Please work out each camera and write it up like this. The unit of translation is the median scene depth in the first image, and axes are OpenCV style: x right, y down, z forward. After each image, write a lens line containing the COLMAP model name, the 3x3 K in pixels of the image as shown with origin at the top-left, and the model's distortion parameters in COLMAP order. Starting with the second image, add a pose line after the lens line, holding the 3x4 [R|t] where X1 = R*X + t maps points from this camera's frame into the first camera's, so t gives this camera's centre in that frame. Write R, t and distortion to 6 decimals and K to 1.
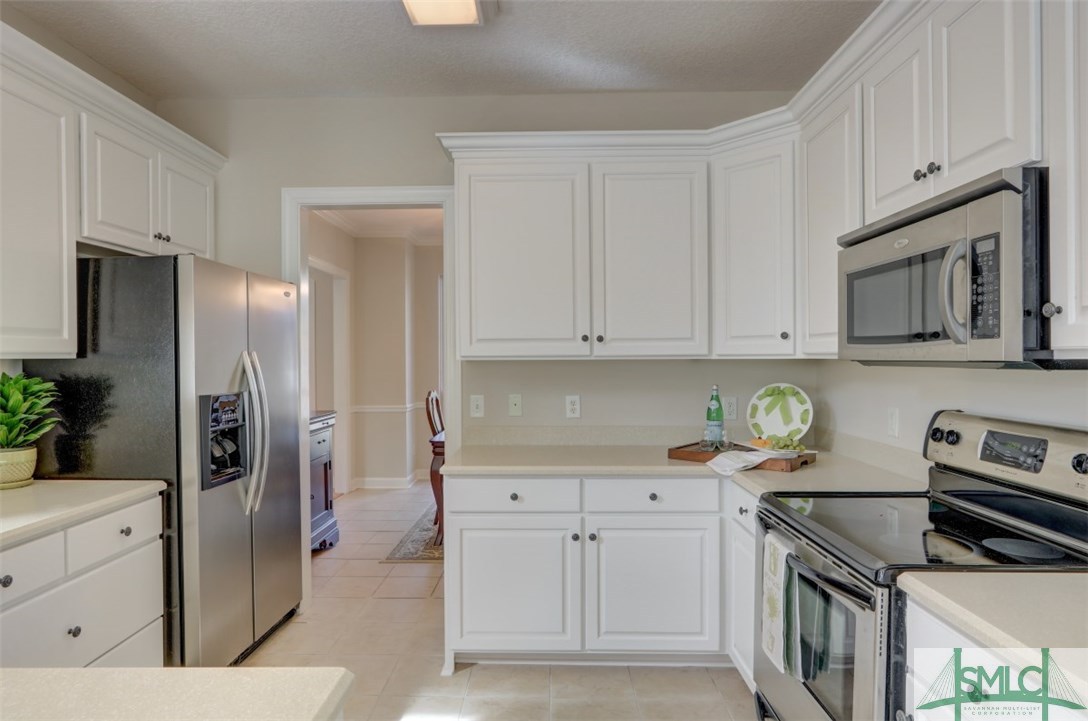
lens RADIAL K [[654.8, 0, 540.2], [0, 654.8, 361.4], [0, 0, 1]] dist [-0.001847, 0.000784]
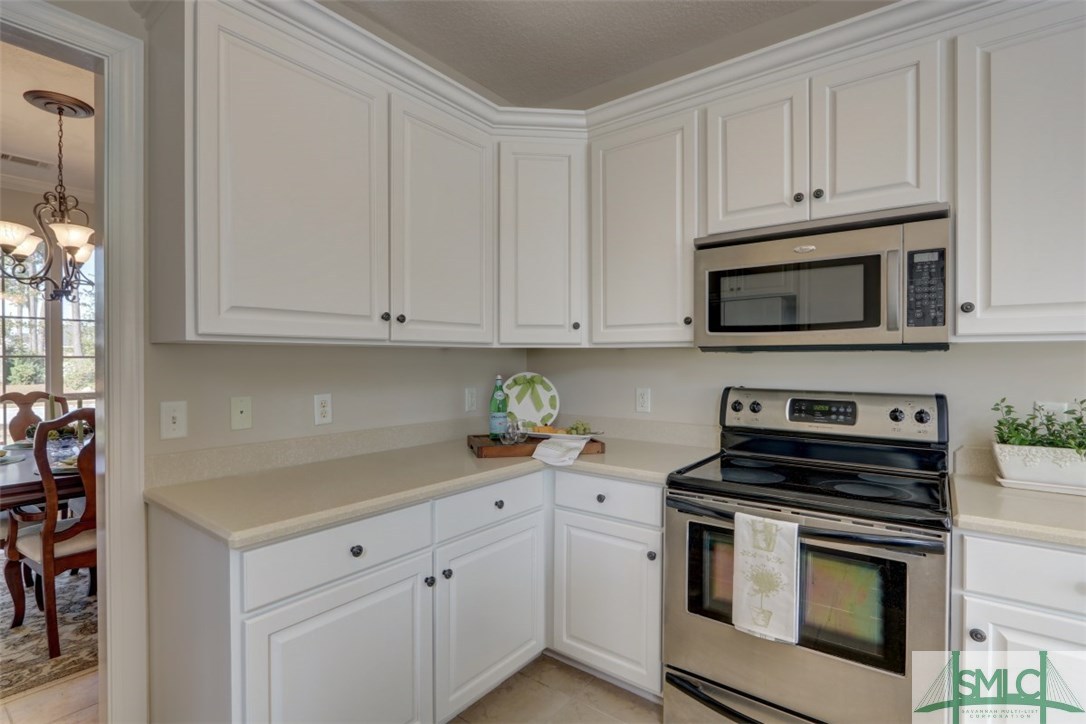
lens RADIAL K [[524.0, 0, 545.3], [0, 524.0, 361.6], [0, 0, 1]] dist [-0.003057, -0.000327]
pose [[0.587829, 0.001166, 0.808985, -0.345391], [0.002166, 0.999993, -0.003016, 0.020790], [-0.808983, 0.003525, 0.587822, 0.537893]]
